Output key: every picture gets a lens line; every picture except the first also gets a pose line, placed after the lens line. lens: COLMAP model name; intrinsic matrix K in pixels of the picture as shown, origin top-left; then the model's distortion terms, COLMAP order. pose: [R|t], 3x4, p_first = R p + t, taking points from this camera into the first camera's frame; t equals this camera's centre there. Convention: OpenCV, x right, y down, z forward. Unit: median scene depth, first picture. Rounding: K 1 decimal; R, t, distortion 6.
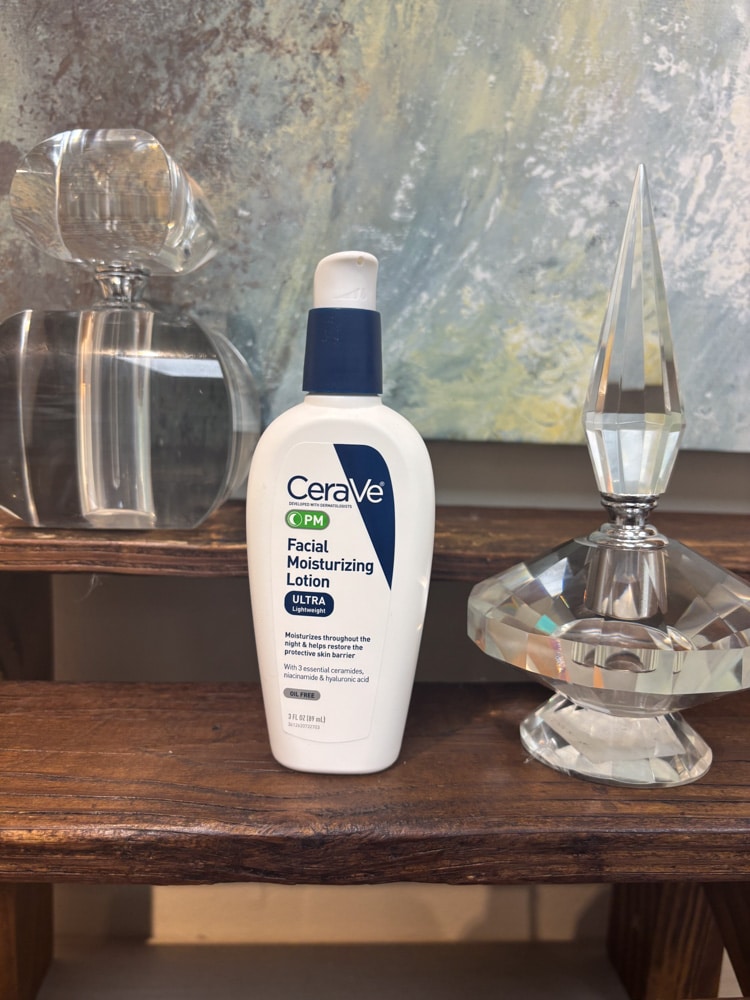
lens RADIAL K [[759.4, 0, 356.5], [0, 759.4, 503.1], [0, 0, 1]] dist [-0.003126, -0.003636]
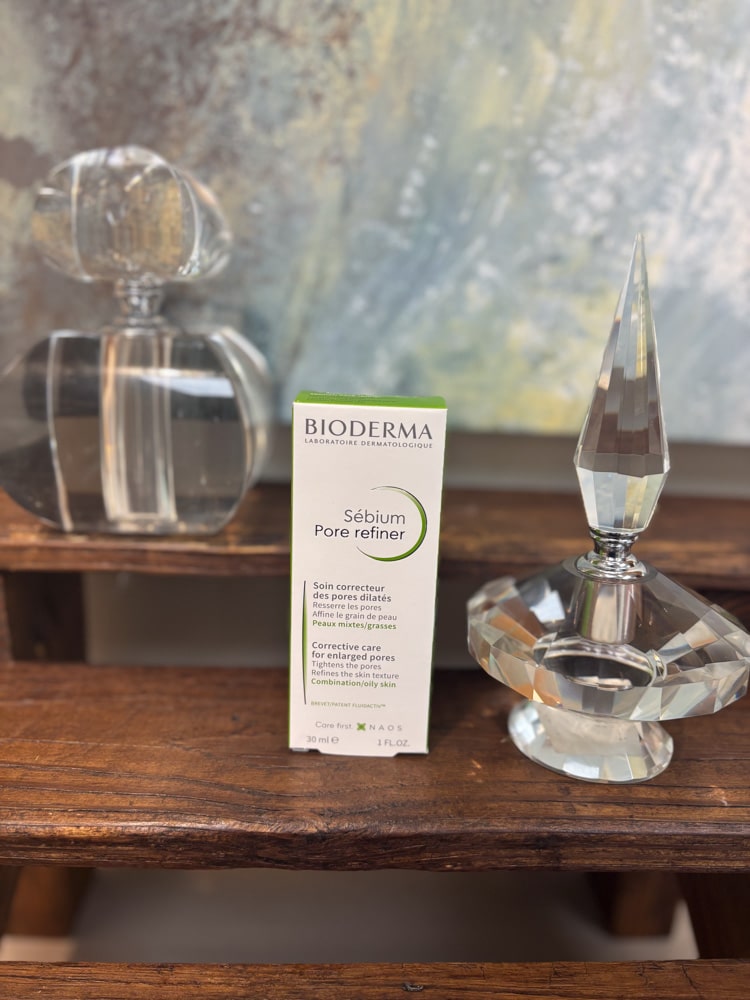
lens RADIAL K [[759.4, 0, 368.8], [0, 759.4, 482.2], [0, 0, 1]] dist [-0.003126, -0.003636]
pose [[0.999874, 0.009755, -0.012552, 0.022392], [-0.008052, 0.991589, 0.129177, -0.165720], [0.013706, -0.129060, 0.991542, -0.066843]]
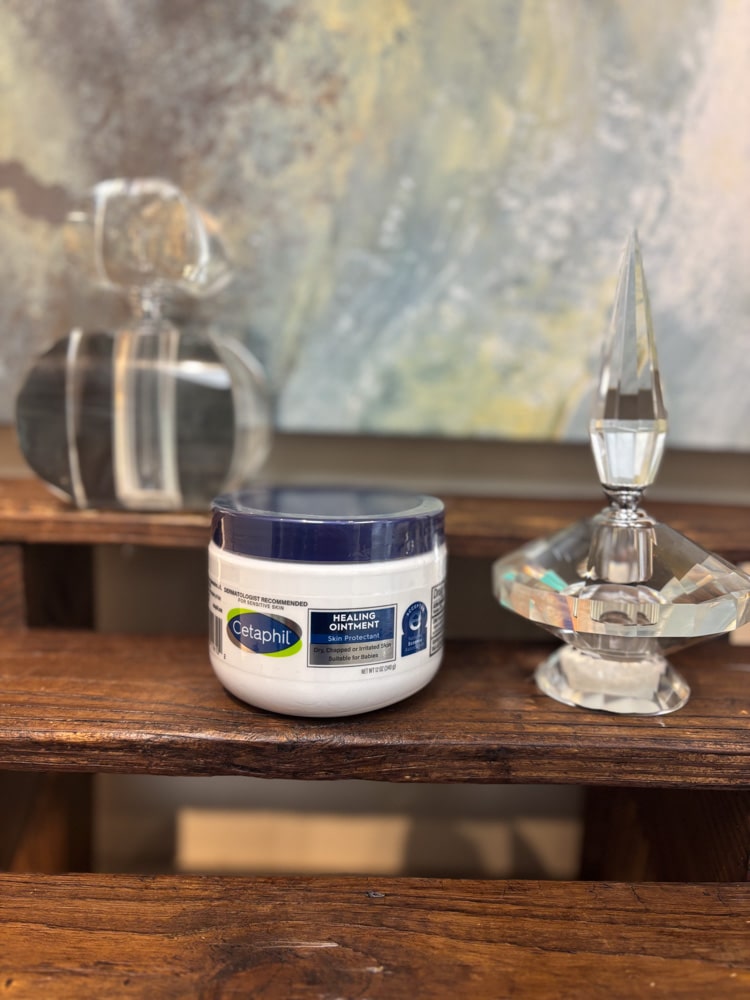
lens RADIAL K [[759.4, 0, 368.6], [0, 759.4, 498.1], [0, 0, 1]] dist [-0.003126, -0.003636]
pose [[0.998965, 0.007243, -0.044904, 0.089919], [-0.006570, 0.999864, 0.015121, -0.002988], [0.045007, -0.014810, 0.998877, -0.192211]]
